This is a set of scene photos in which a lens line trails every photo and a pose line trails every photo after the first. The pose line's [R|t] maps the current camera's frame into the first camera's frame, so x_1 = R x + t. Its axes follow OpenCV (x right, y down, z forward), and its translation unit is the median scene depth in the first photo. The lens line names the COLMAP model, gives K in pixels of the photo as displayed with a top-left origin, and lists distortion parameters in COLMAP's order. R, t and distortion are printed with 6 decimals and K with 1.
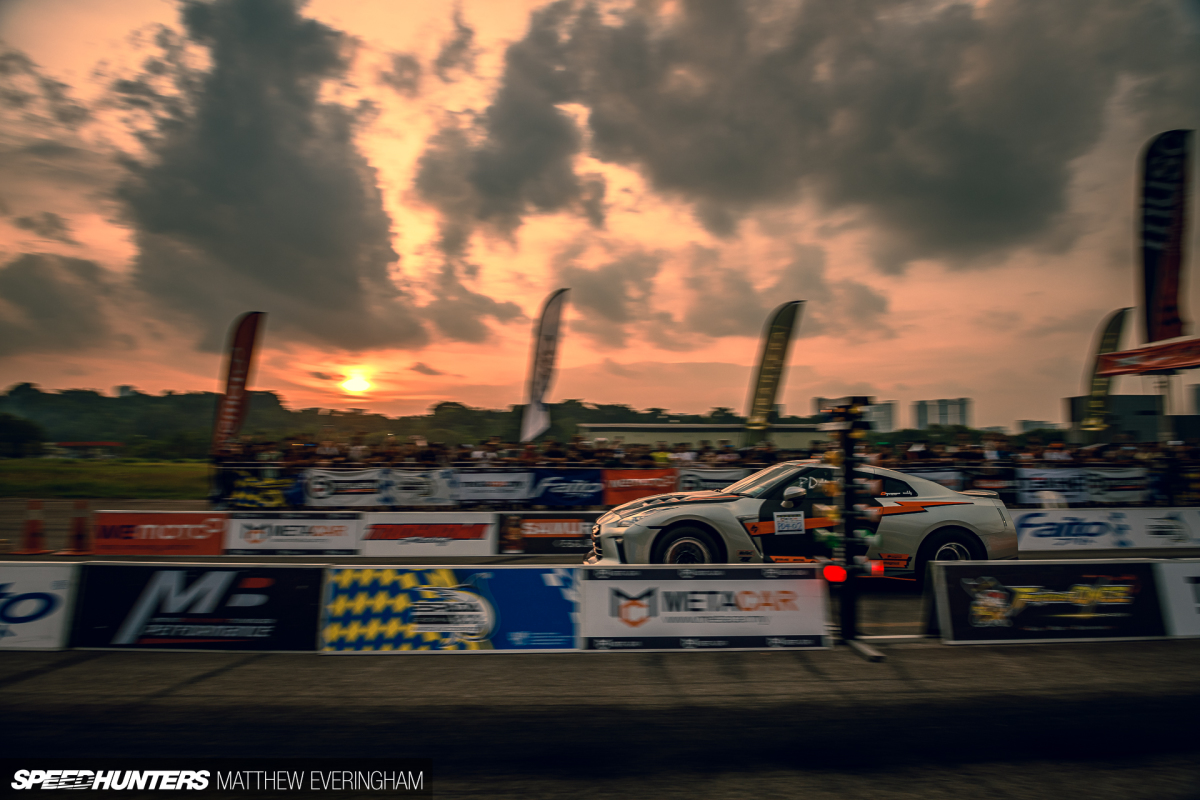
lens RADIAL K [[828.2, 0, 605.4], [0, 828.2, 407.0], [0, 0, 1]] dist [-0.048859, -0.008817]
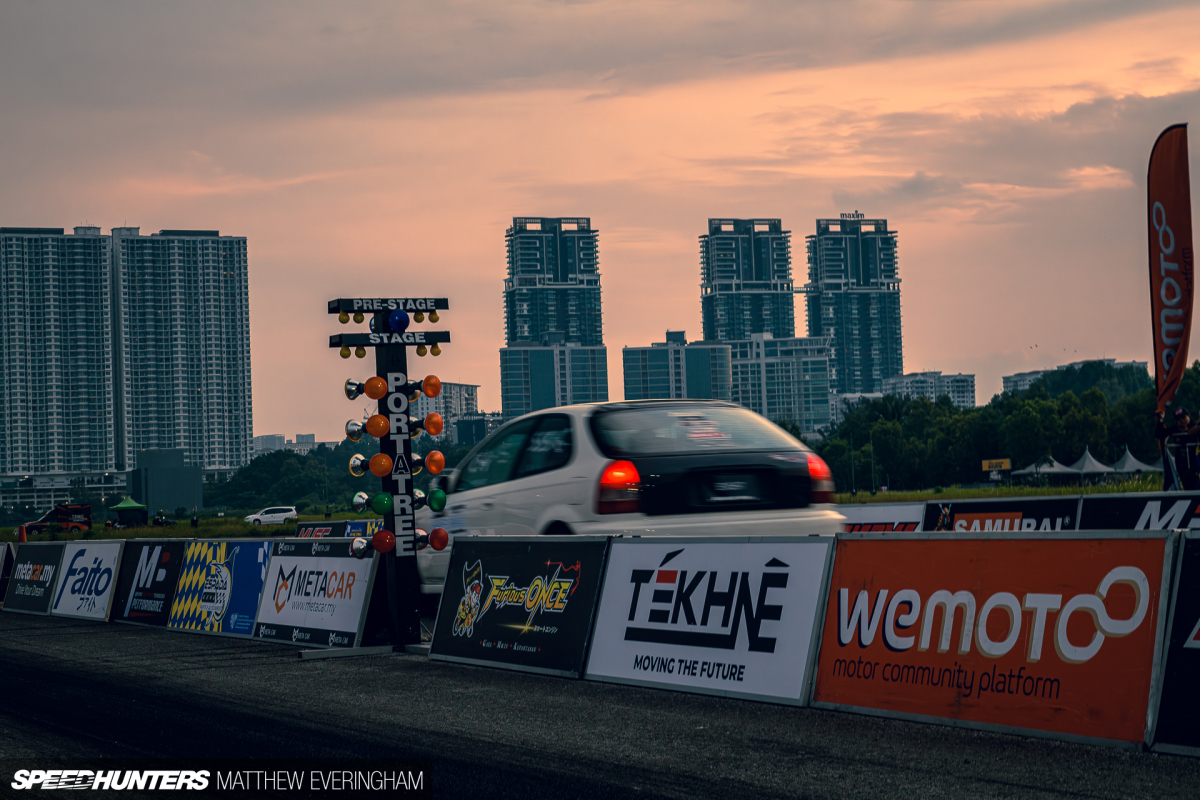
lens RADIAL K [[2301.7, 0, 606.8], [0, 2301.7, 395.5], [0, 0, 1]] dist [0.081834, 0.000000]
pose [[0.377014, -0.061995, -0.924131, 2.183519], [0.100428, 0.994611, -0.025752, 0.139933], [0.920747, -0.083099, 0.381208, 0.433843]]
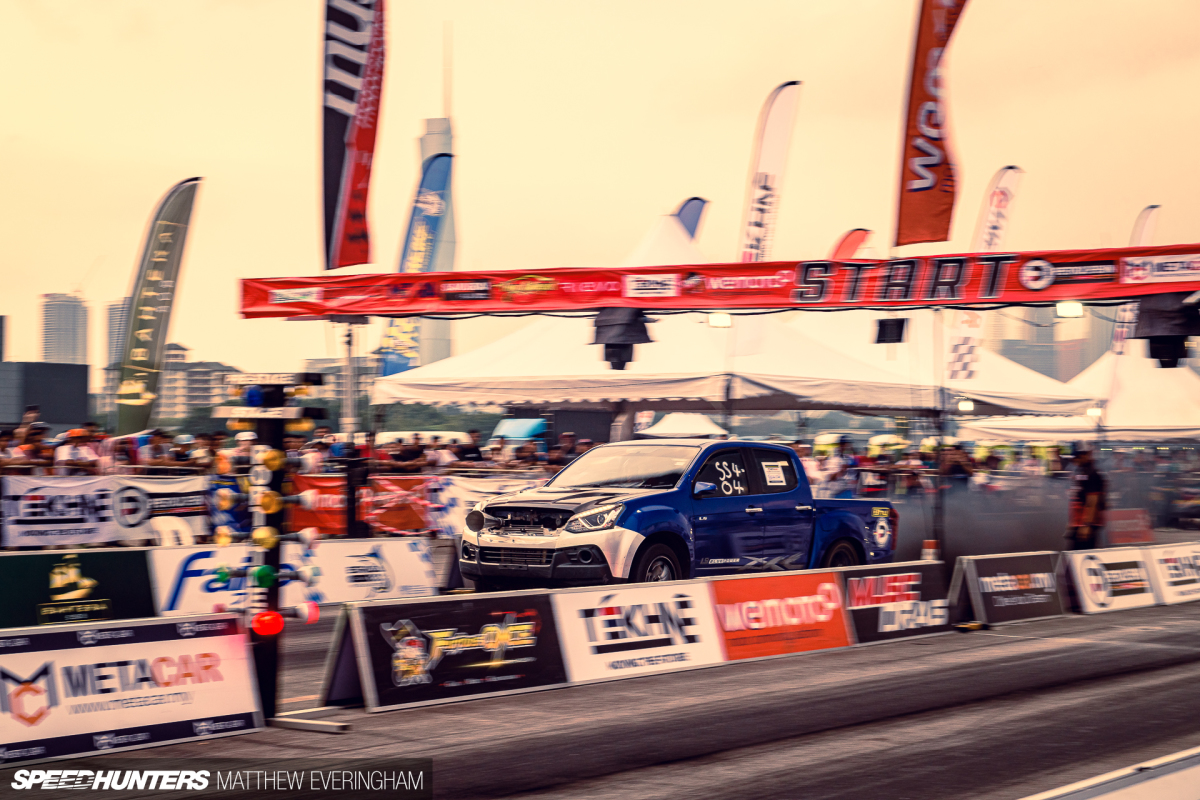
lens RADIAL K [[2094.9, 0, 605.7], [0, 2094.9, 395.1], [0, 0, 1]] dist [0.096961, 0.000000]
pose [[0.626693, 0.026365, 0.778820, -0.924827], [-0.053675, 0.998514, 0.009388, -0.024242], [-0.777416, -0.047687, 0.627177, -0.335144]]
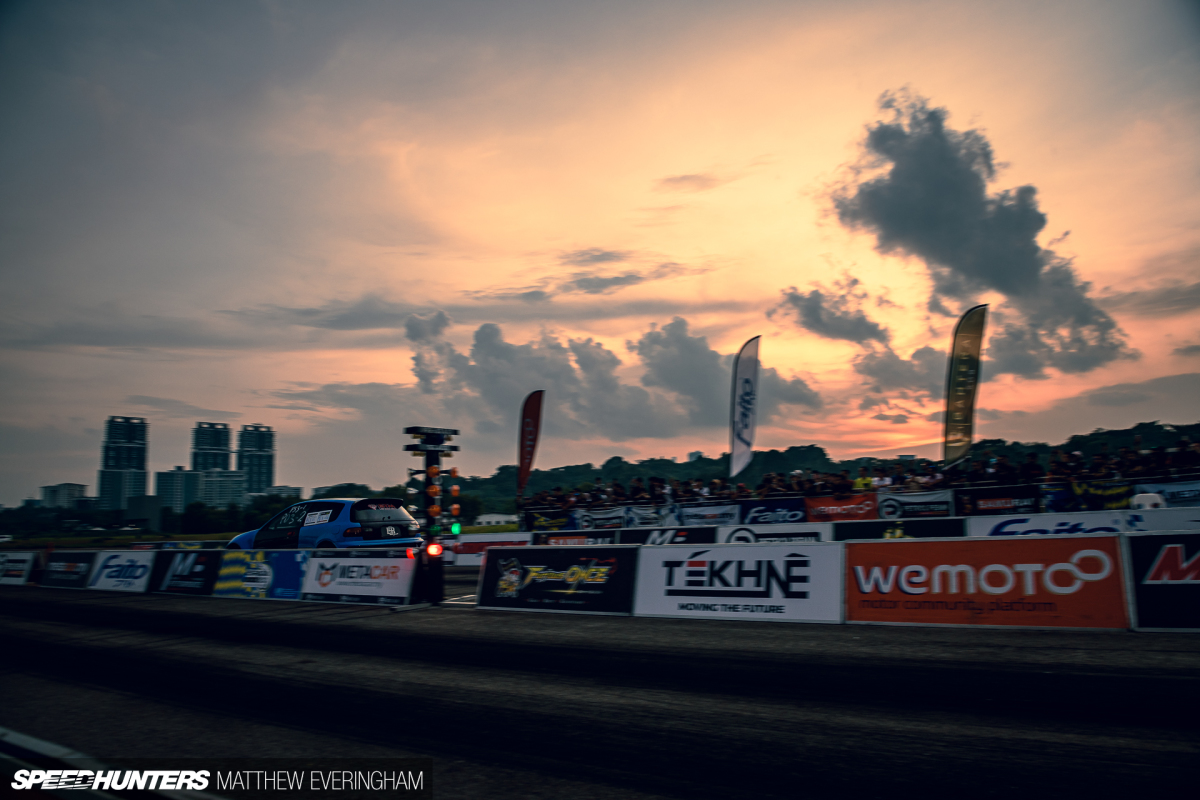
lens RADIAL K [[828.2, 0, 601.3], [0, 828.2, 397.3], [0, 0, 1]] dist [-0.048859, -0.008817]
pose [[0.785025, -0.124201, -0.606885, 1.402938], [0.080621, 0.991846, -0.098699, 0.099752], [0.614195, 0.028554, 0.788637, 0.070502]]
